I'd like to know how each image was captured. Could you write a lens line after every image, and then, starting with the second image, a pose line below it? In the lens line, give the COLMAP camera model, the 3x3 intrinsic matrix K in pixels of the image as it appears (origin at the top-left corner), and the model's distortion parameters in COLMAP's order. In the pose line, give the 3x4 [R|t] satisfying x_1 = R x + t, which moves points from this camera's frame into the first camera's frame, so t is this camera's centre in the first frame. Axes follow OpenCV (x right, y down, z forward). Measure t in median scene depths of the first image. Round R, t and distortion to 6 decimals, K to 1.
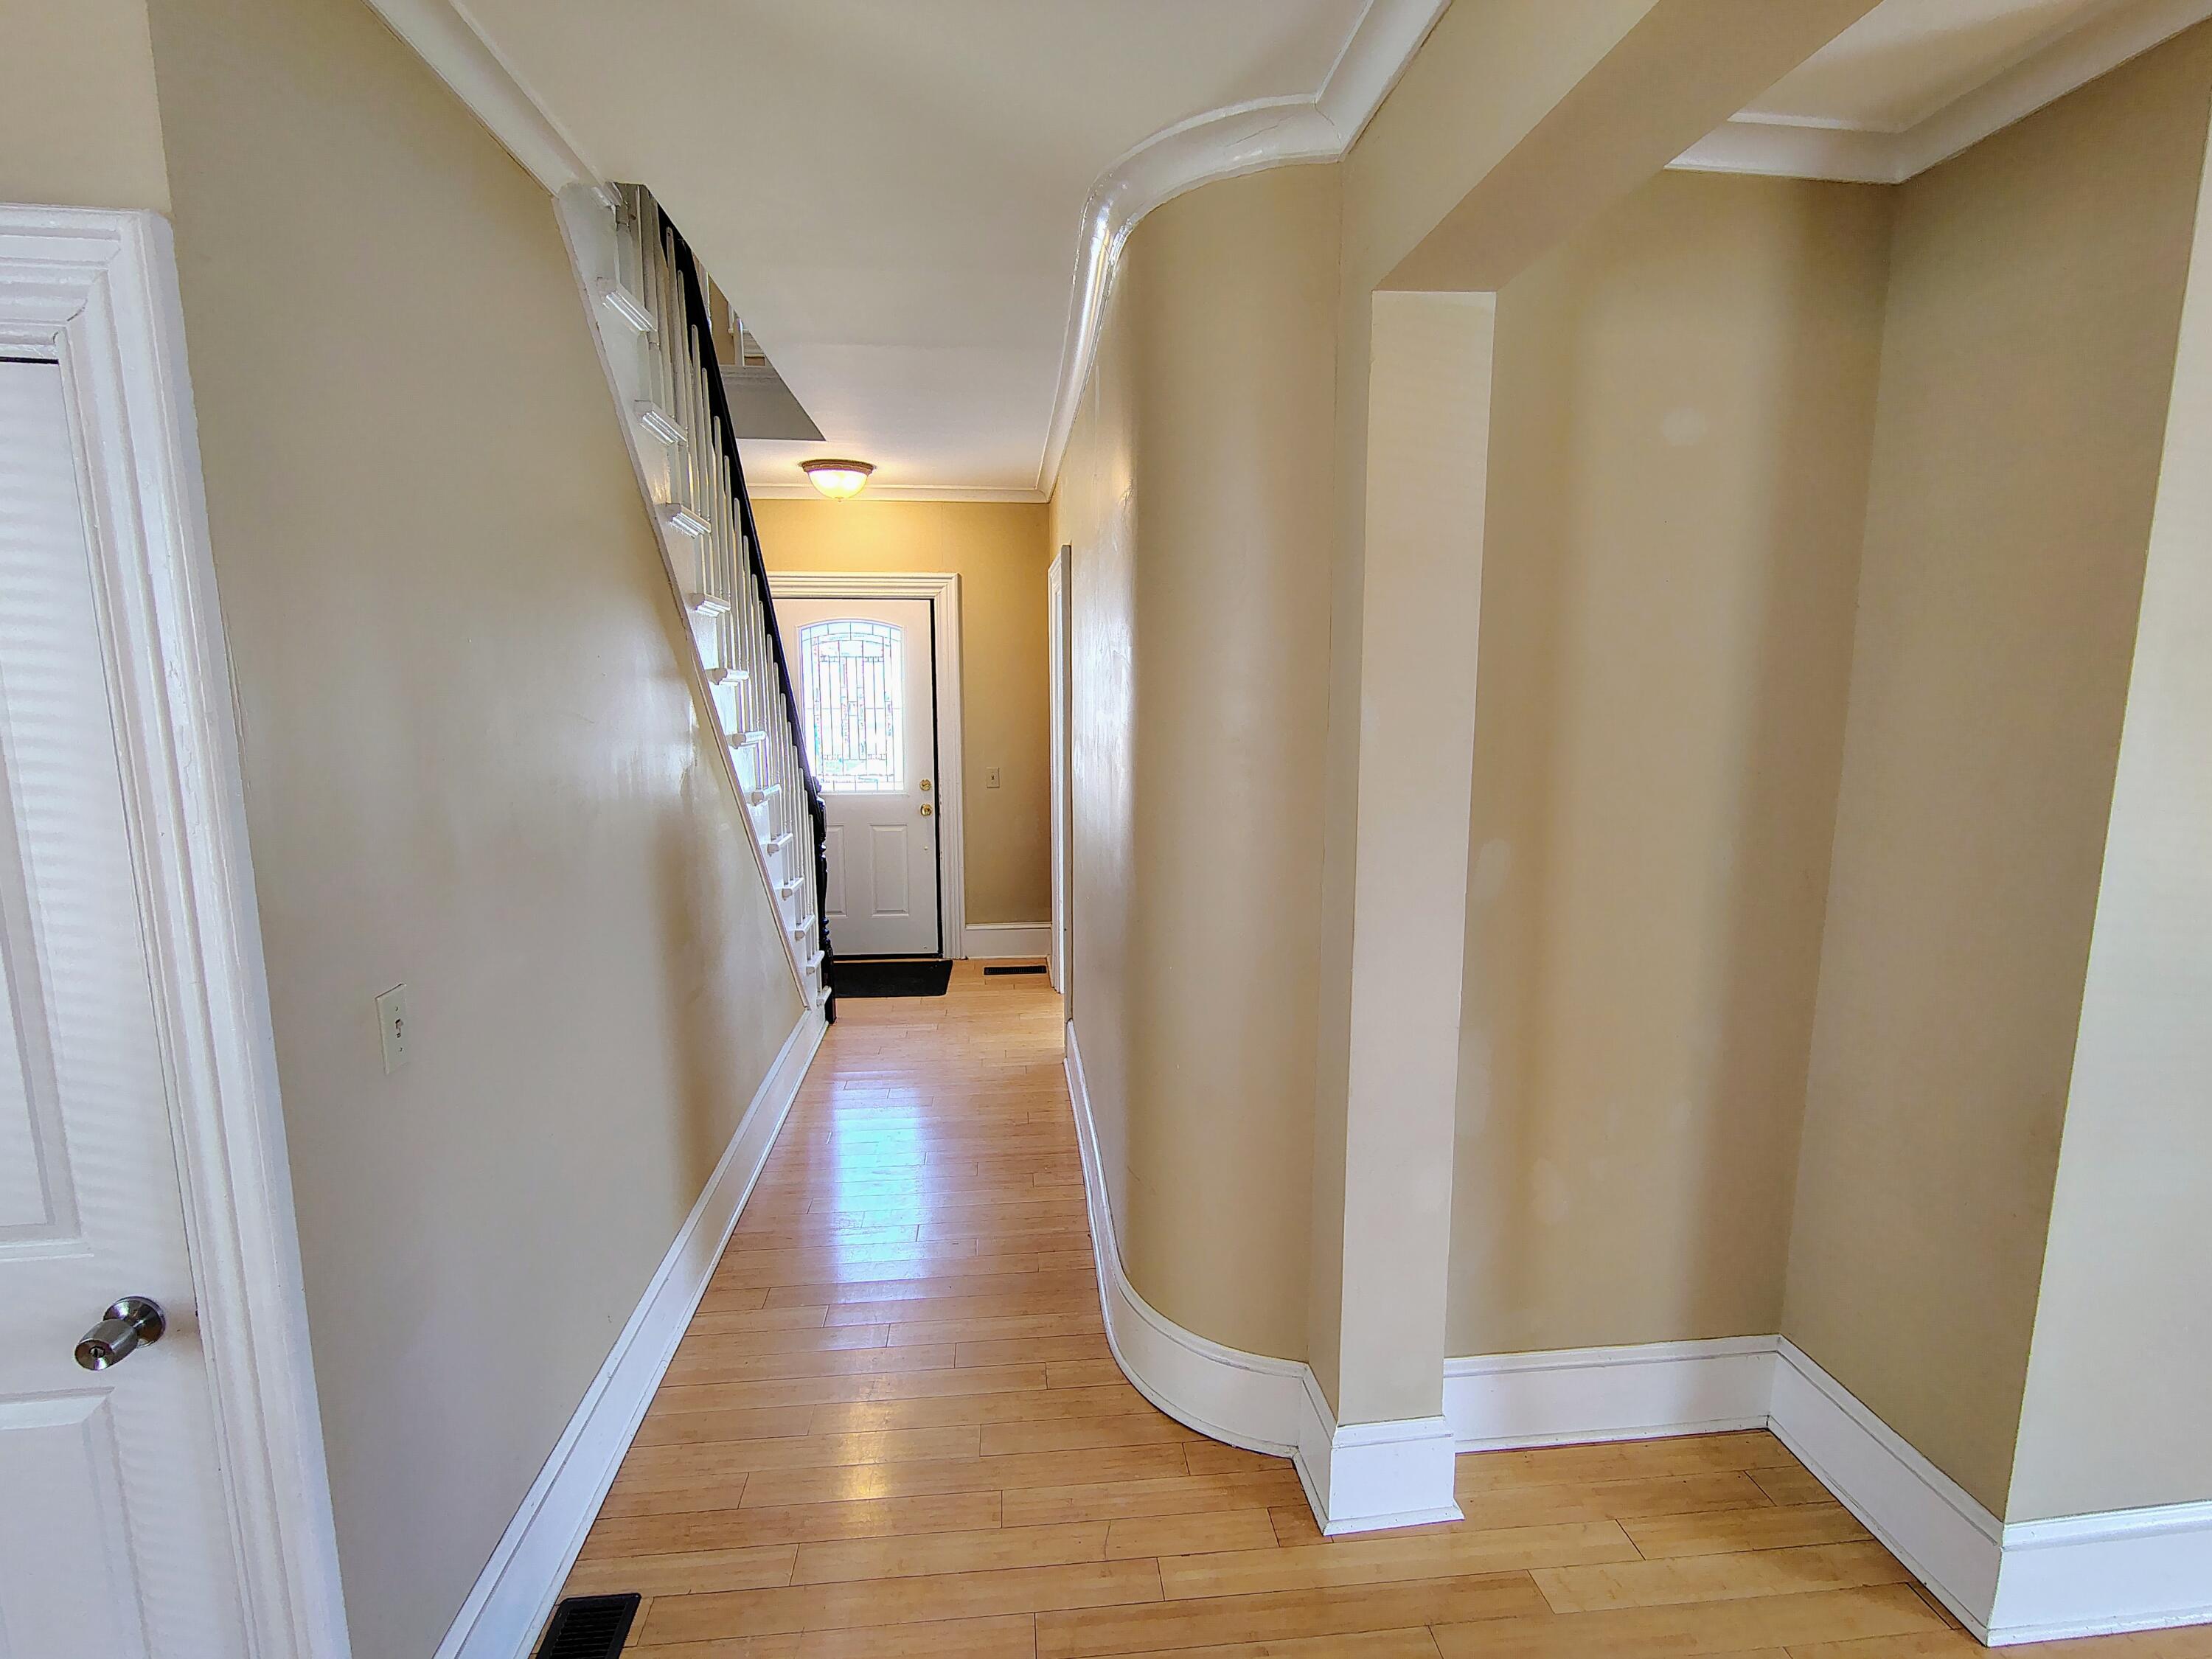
lens RADIAL K [[1031.8, 0, 1102.6], [0, 1031.8, 828.0], [0, 0, 1]] dist [-0.008573, 0.008964]
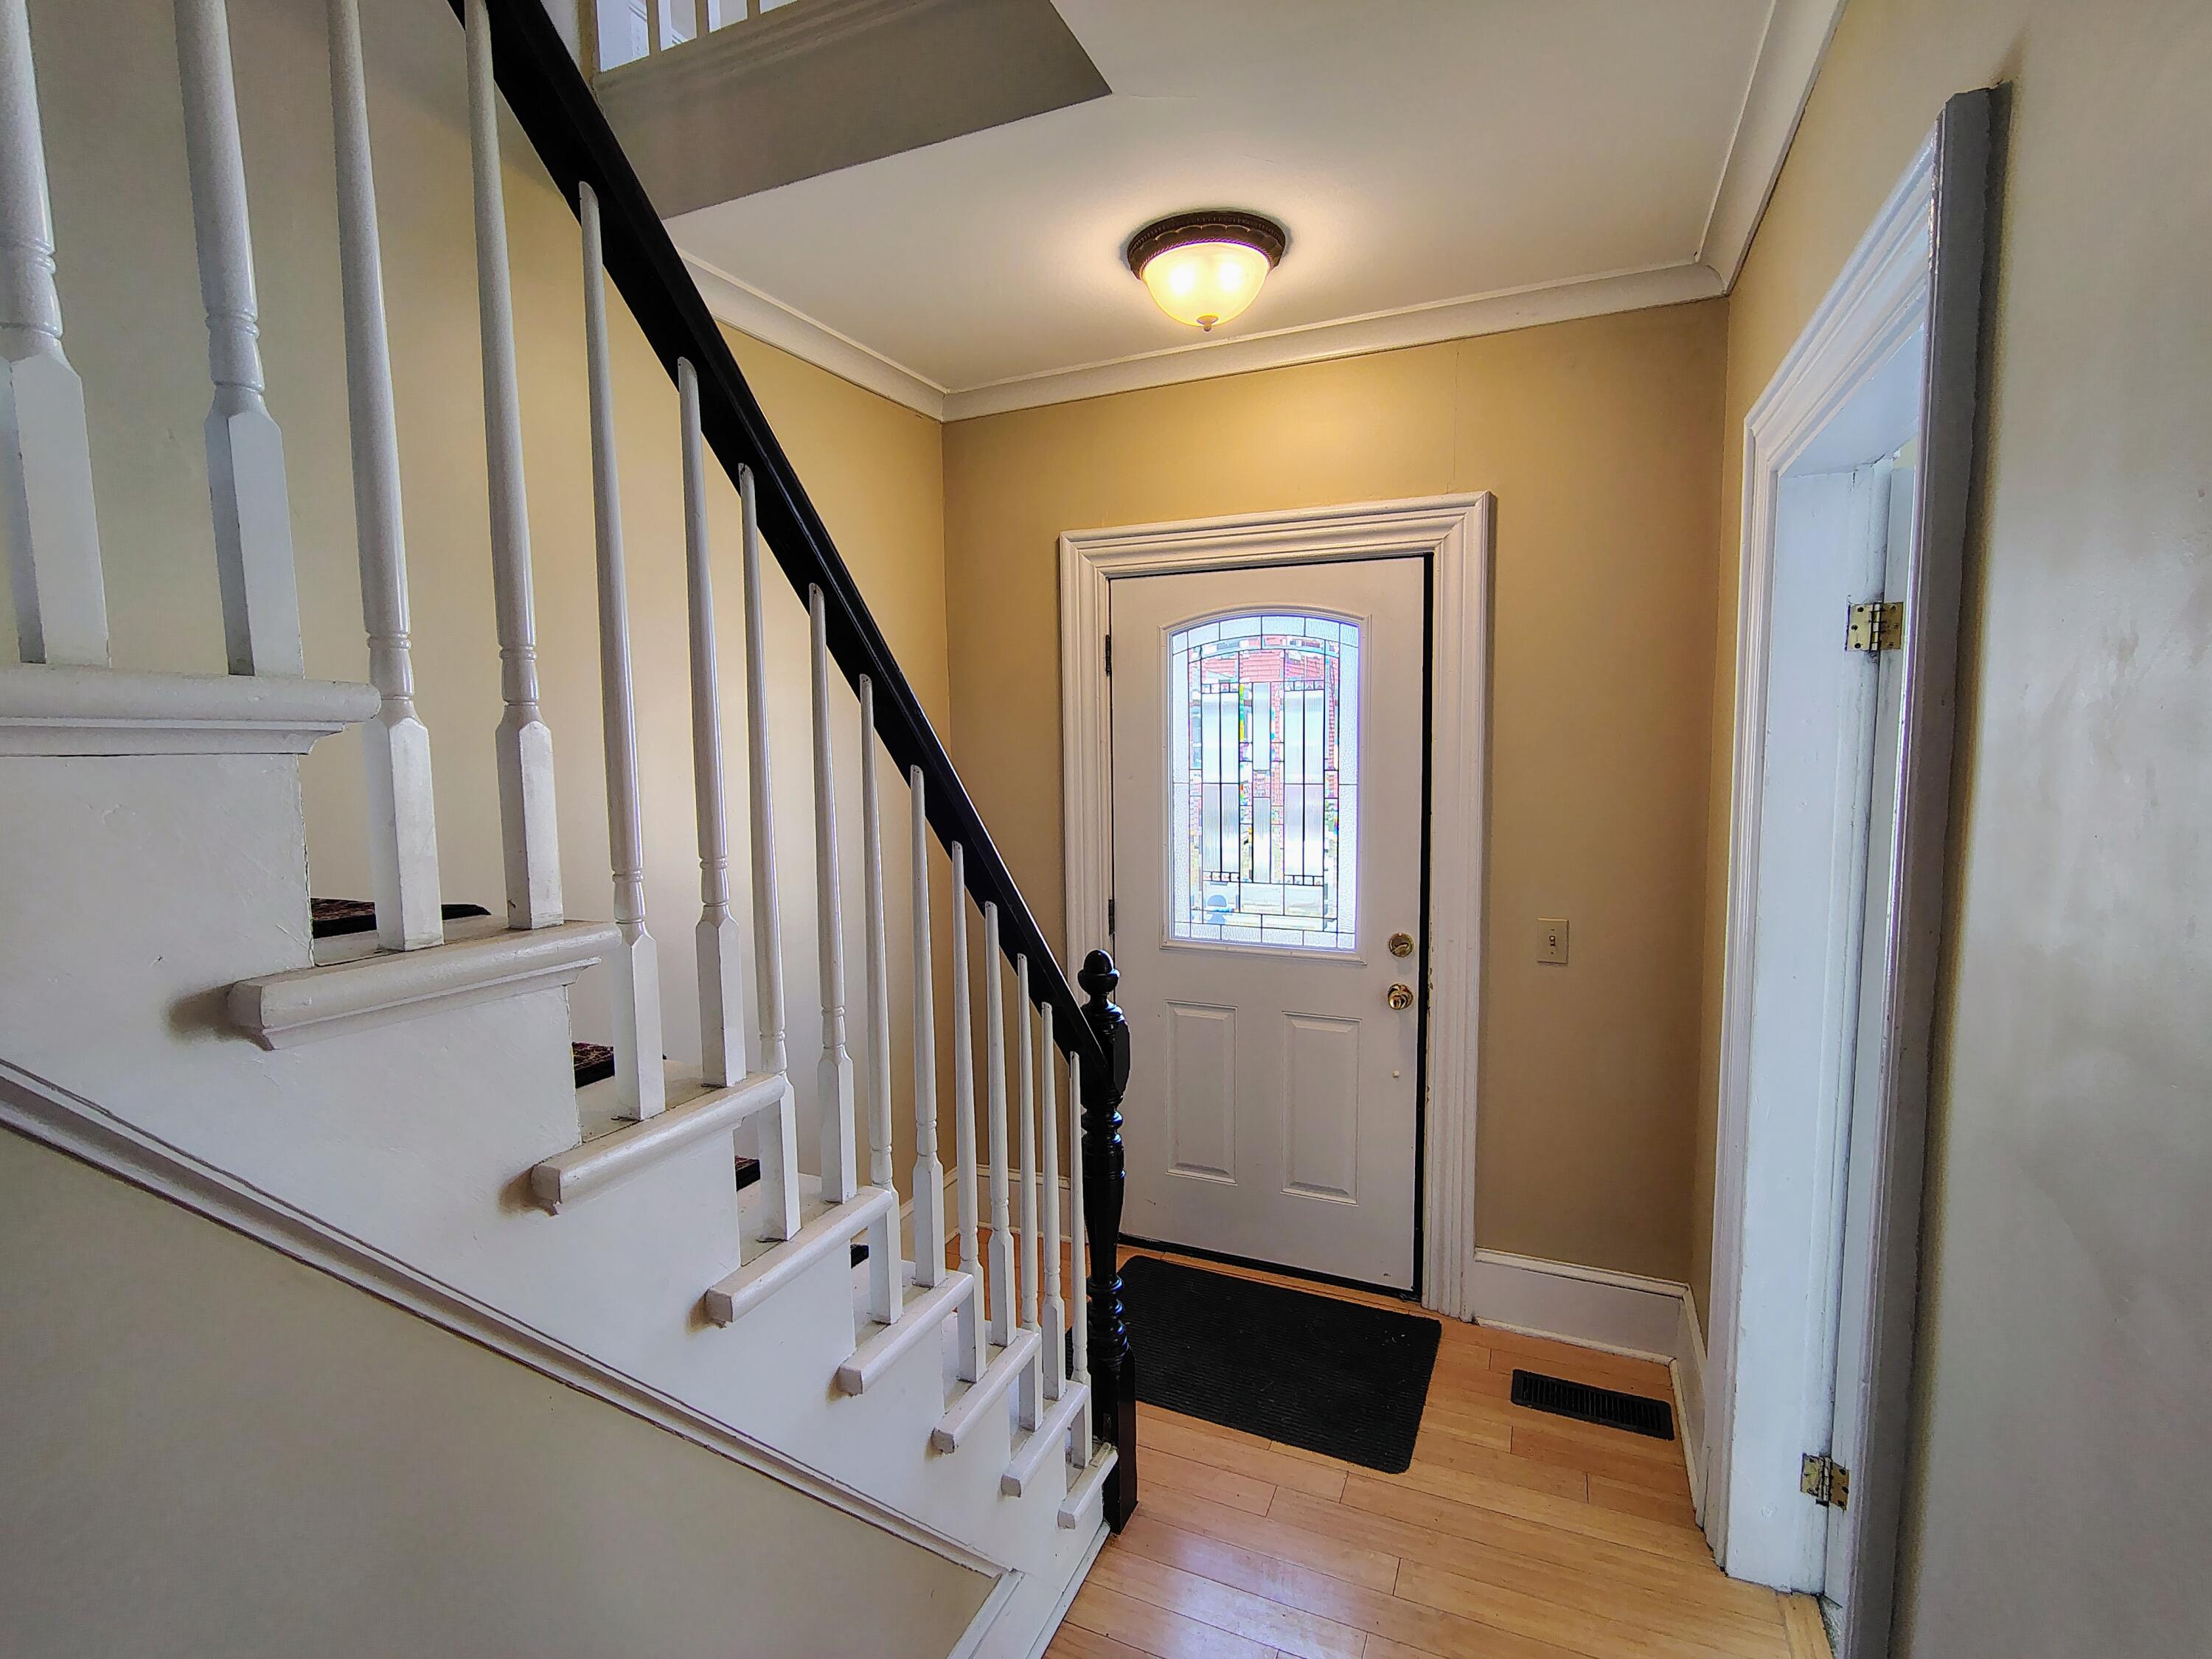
lens RADIAL K [[1013.8, 0, 1113.5], [0, 1013.8, 831.8], [0, 0, 1]] dist [-0.014259, 0.000372]
pose [[0.873271, 0.035164, -0.485964, -0.061650], [-0.058085, 0.997793, -0.032178, -0.071701], [0.483760, 0.056327, 0.873386, 0.524905]]
